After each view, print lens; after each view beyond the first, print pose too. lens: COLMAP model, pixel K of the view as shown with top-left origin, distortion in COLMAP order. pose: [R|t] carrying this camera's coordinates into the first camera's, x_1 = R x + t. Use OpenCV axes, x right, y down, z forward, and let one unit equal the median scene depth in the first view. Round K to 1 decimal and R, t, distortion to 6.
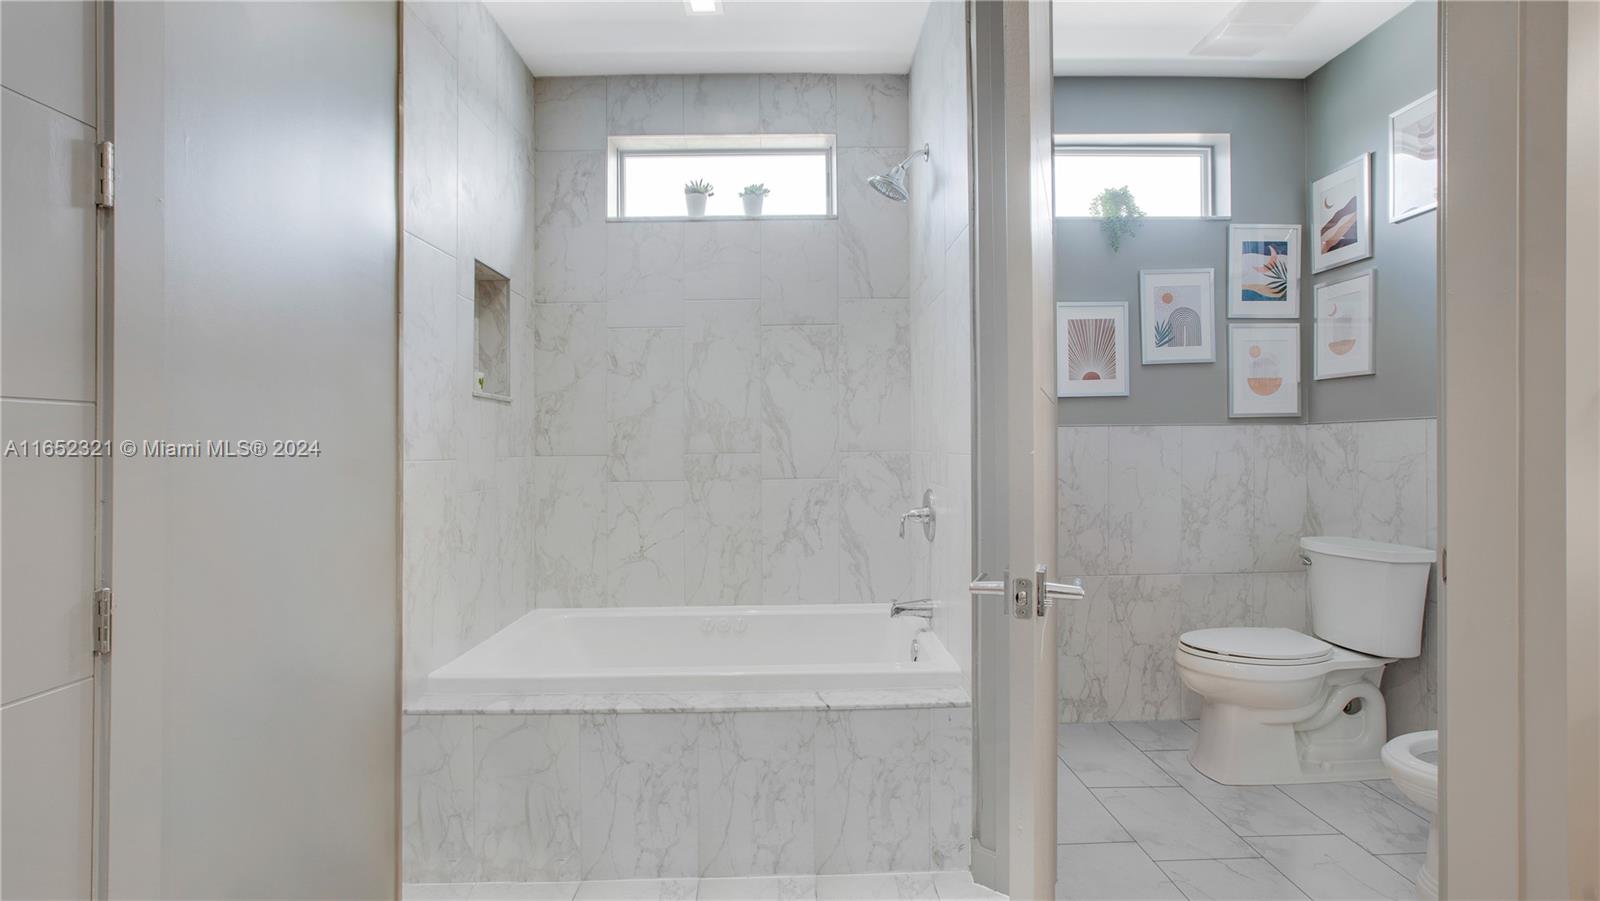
lens RADIAL K [[759.7, 0, 793.9], [0, 759.7, 463.0], [0, 0, 1]] dist [-0.051480, 0.000573]
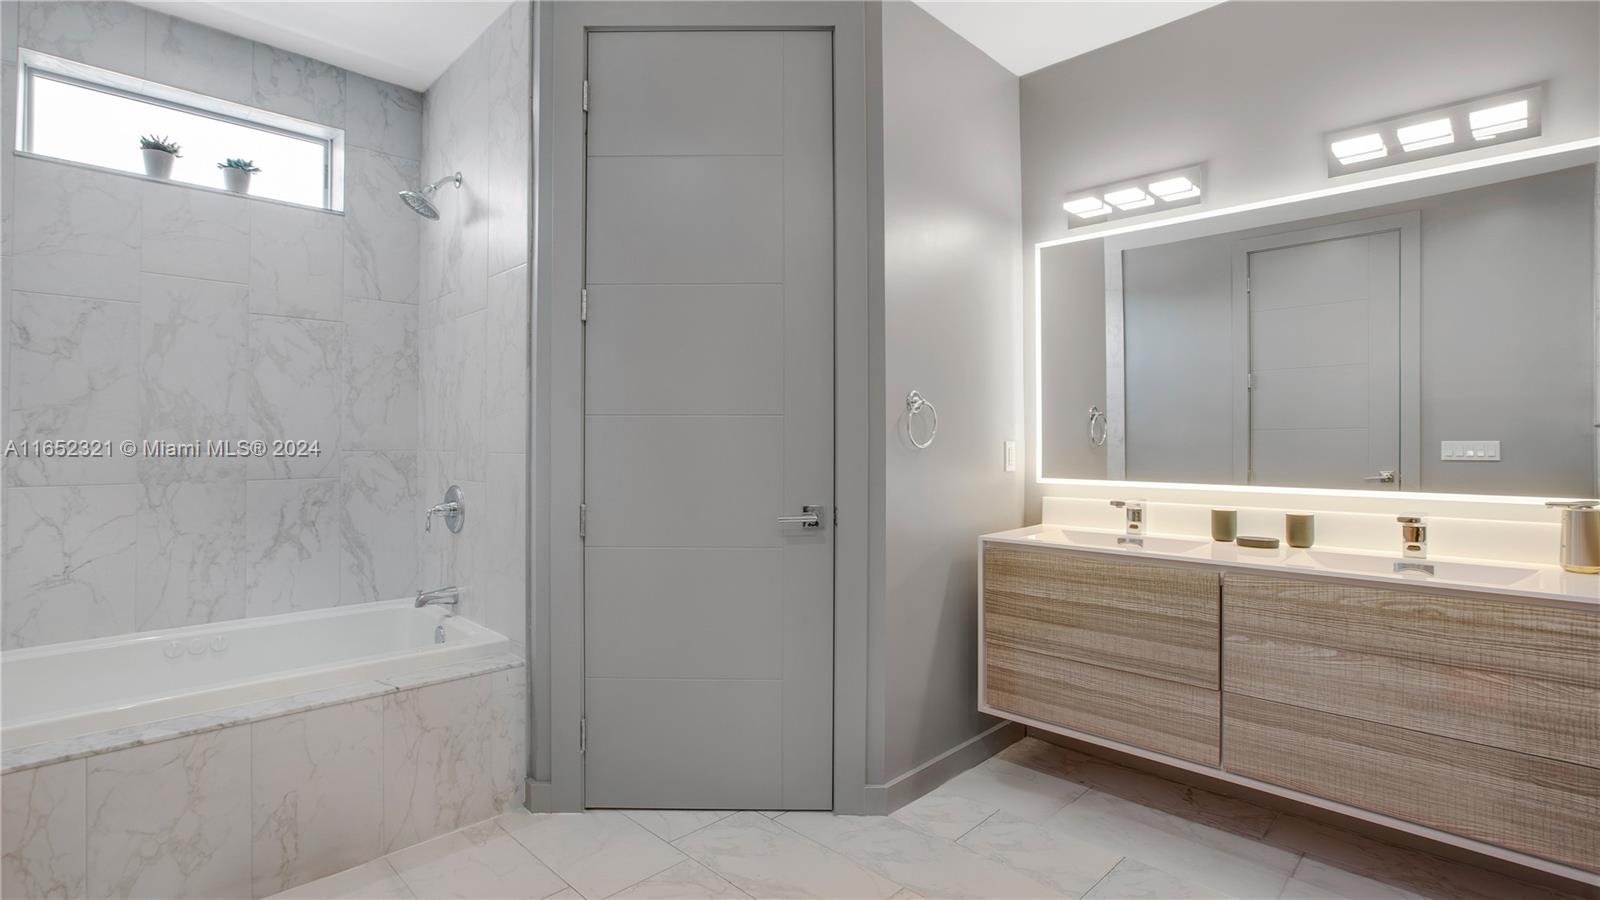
lens RADIAL K [[735.4, 0, 800.0], [0, 735.4, 450.0], [0, 0, 1]] dist [-0.072364, 0.022829]
pose [[0.715571, 0.008265, 0.698492, -0.163696], [0.006712, 0.999802, -0.018706, 0.005359], [-0.698508, 0.018074, 0.715374, -0.080173]]
